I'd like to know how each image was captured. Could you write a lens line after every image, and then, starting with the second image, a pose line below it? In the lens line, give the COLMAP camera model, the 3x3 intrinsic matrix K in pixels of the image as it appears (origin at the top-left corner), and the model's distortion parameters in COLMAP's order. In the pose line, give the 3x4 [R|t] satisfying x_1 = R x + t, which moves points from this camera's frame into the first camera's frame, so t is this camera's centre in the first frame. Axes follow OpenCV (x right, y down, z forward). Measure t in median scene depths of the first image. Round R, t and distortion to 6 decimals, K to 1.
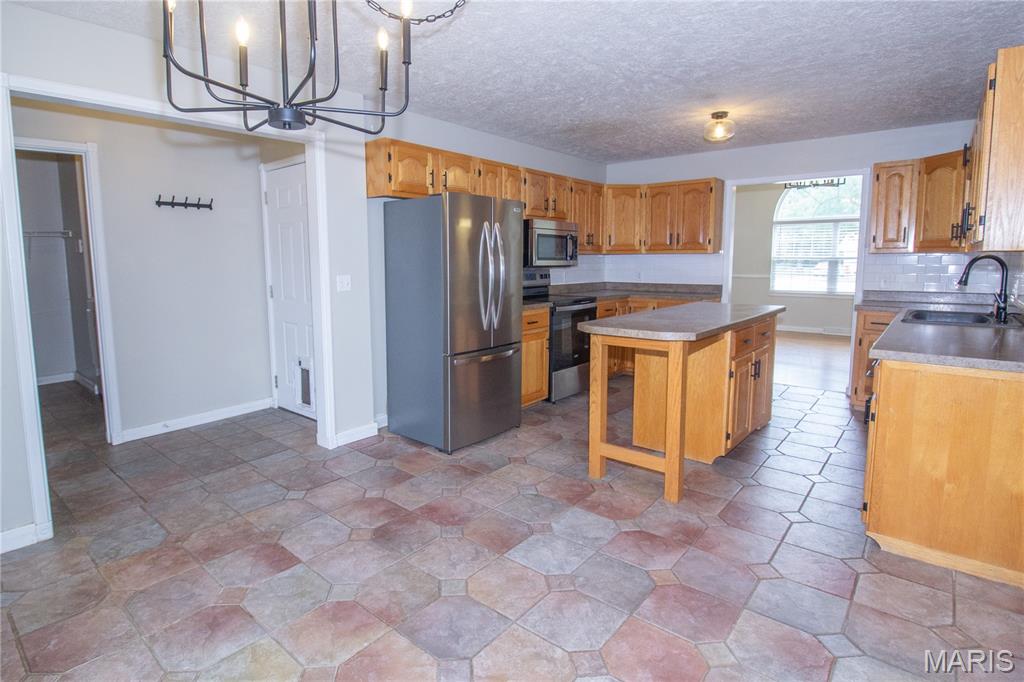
lens RADIAL K [[526.4, 0, 488.5], [0, 526.4, 312.5], [0, 0, 1]] dist [-0.000055, -0.008236]
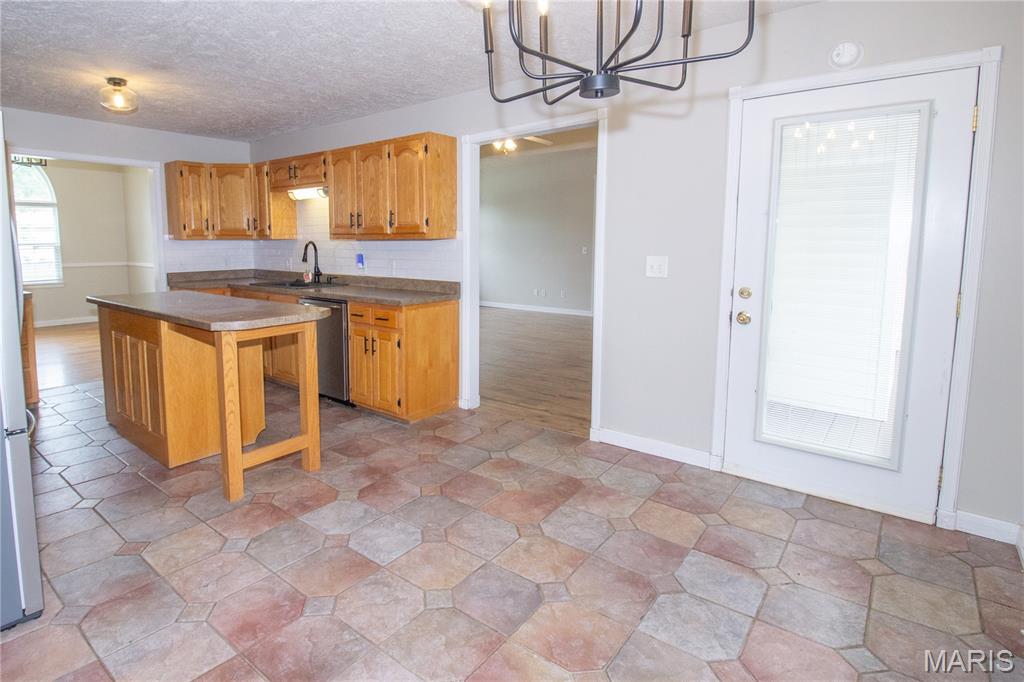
lens RADIAL K [[526.4, 0, 458.4], [0, 526.4, 298.0], [0, 0, 1]] dist [-0.000055, -0.008236]
pose [[-0.006012, -0.103625, 0.994598, -0.767279], [0.102534, 0.989310, 0.103693, -0.078829], [-0.994711, 0.102604, 0.004677, 0.743396]]
